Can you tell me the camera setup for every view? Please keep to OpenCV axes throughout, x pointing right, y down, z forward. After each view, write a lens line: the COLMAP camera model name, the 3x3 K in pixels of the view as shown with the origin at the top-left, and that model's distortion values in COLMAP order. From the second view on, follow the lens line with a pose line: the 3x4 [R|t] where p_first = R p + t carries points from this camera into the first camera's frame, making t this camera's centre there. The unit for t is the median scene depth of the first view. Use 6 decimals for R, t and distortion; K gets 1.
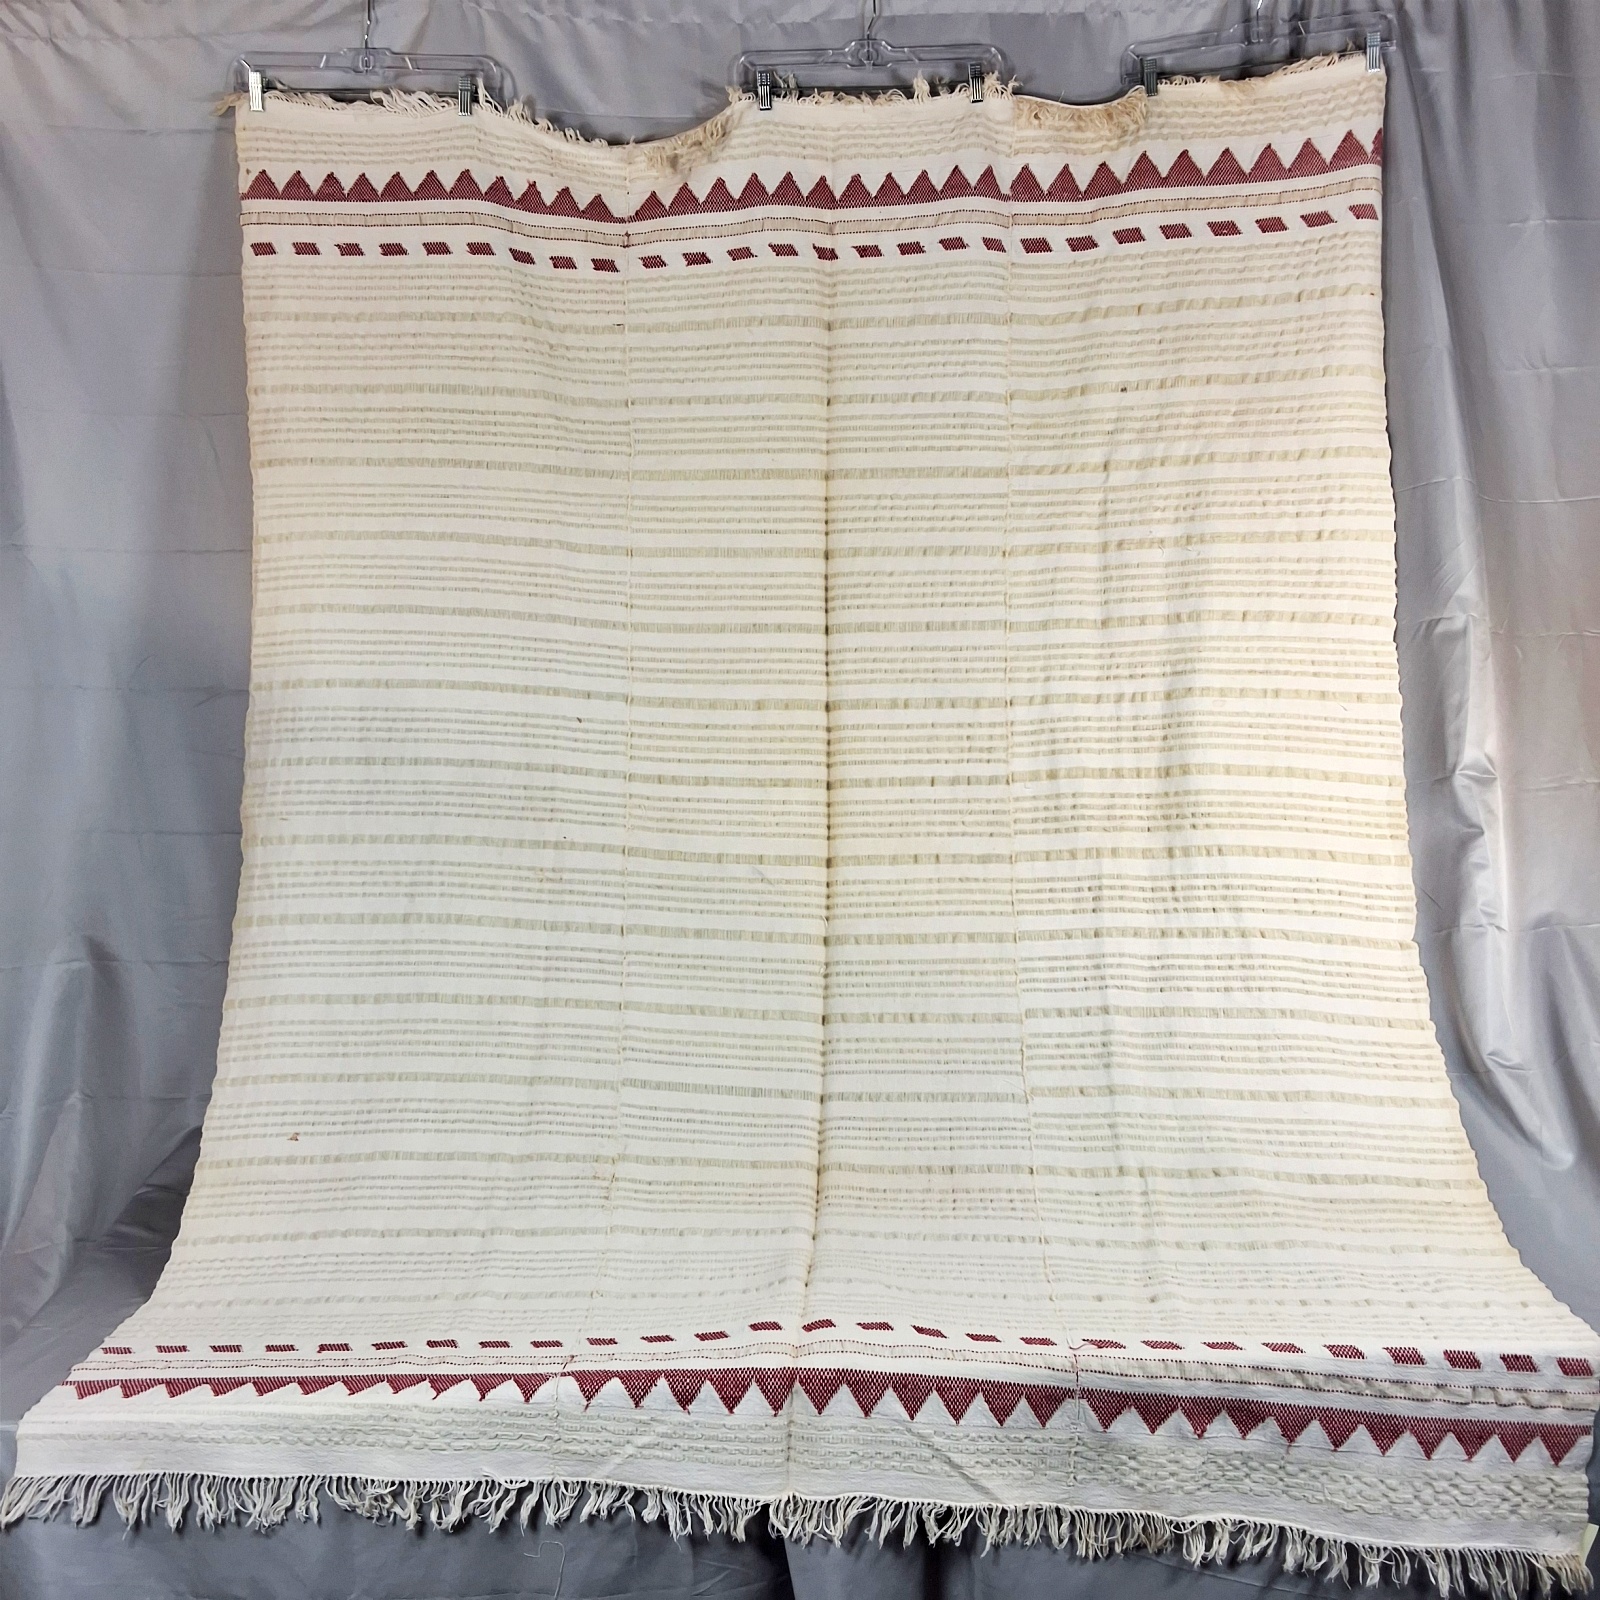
lens RADIAL K [[1588.4, 0, 803.9], [0, 1588.4, 771.4], [0, 0, 1]] dist [0.141074, -0.213535]
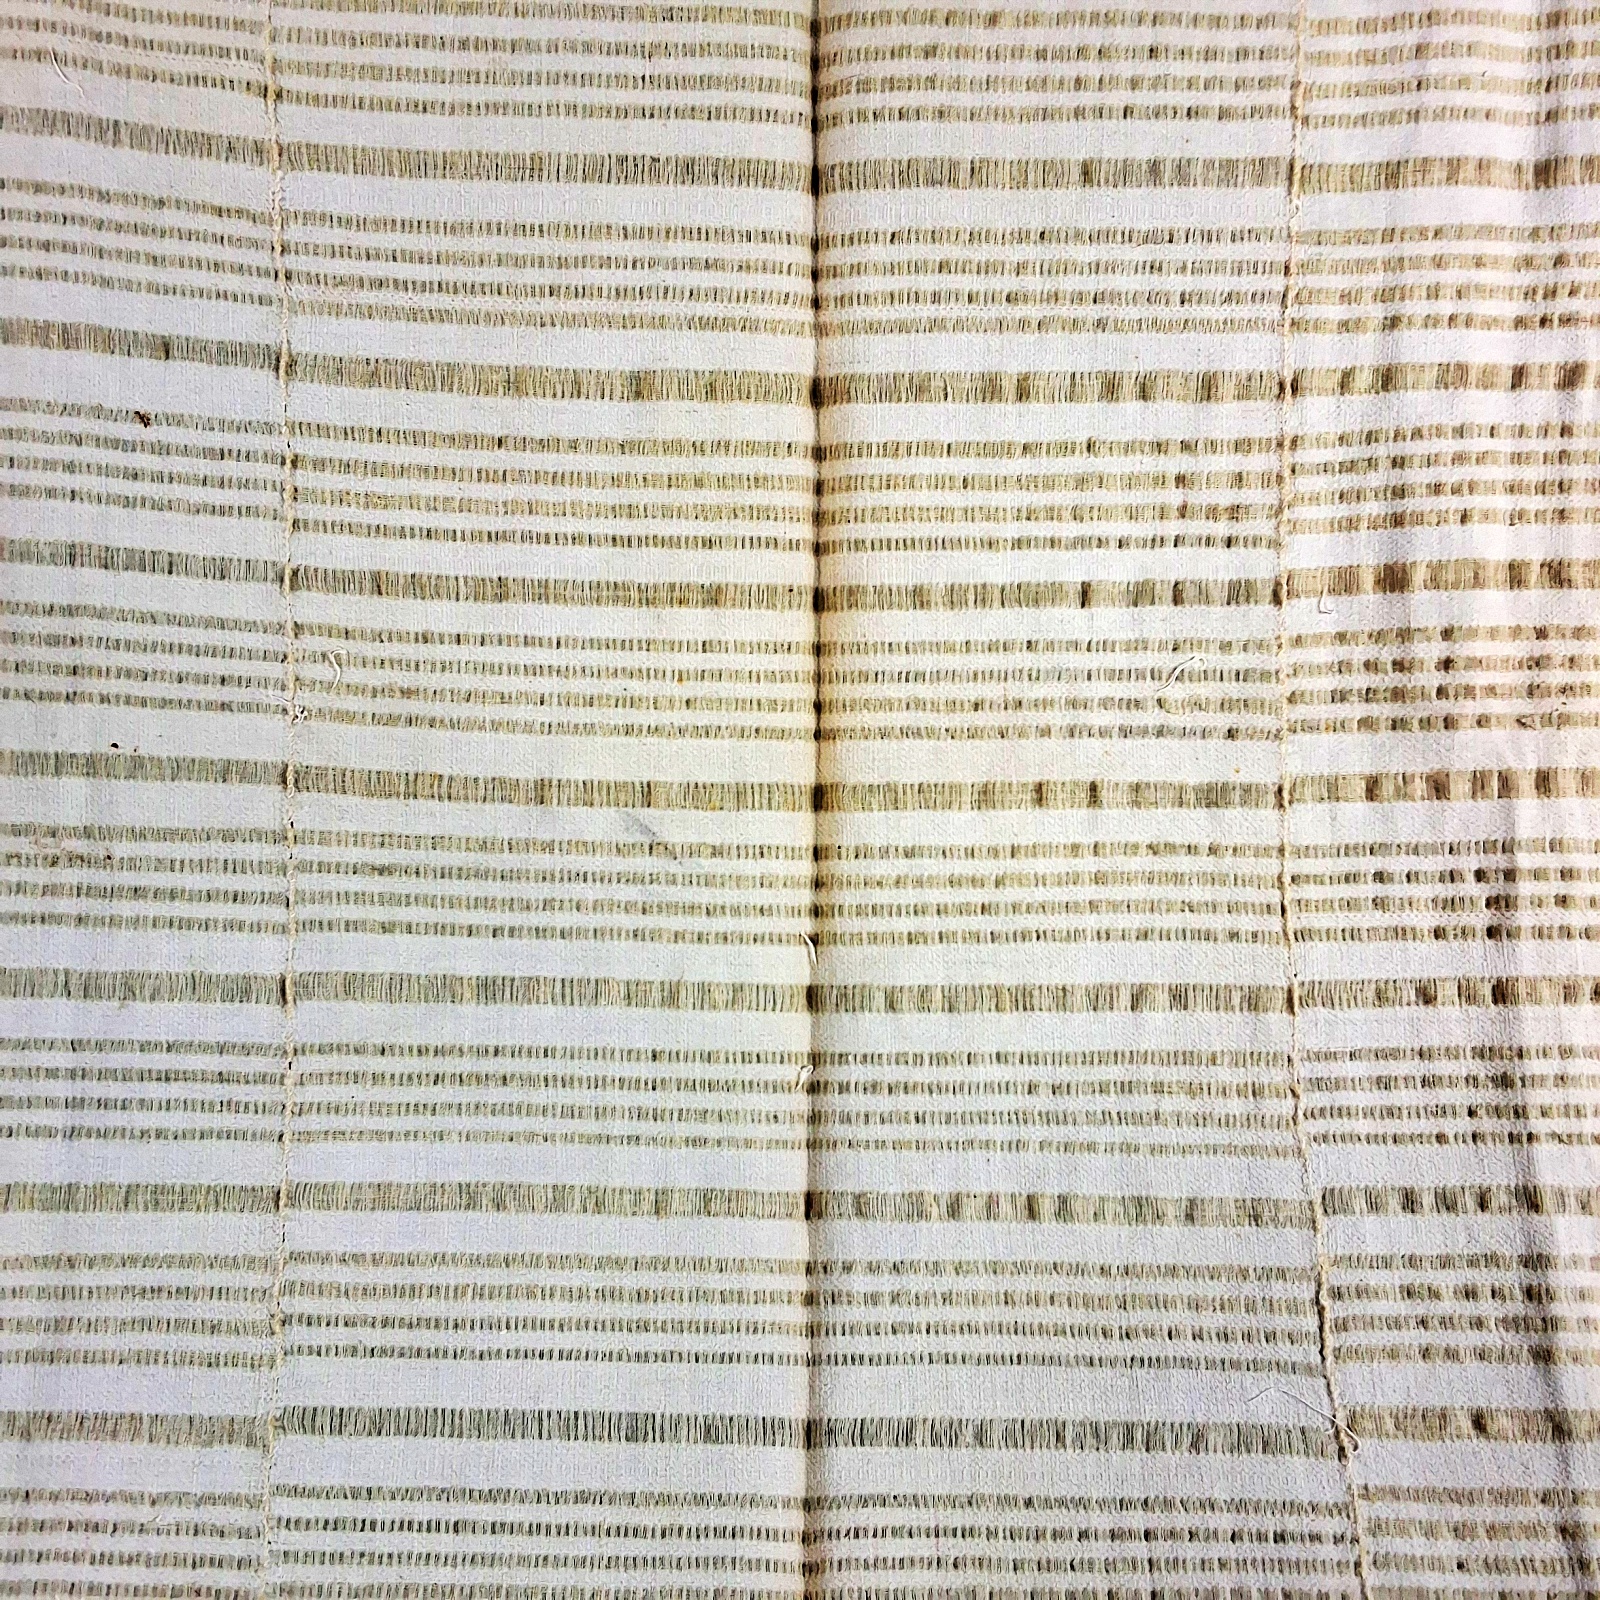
lens RADIAL K [[1588.4, 0, 803.9], [0, 1588.4, 771.4], [0, 0, 1]] dist [0.141074, -0.213535]
pose [[0.997464, -0.003462, 0.071086, -0.016546], [-0.011907, 0.976619, 0.214647, -0.035234], [-0.070168, -0.214949, 0.974101, 0.618102]]
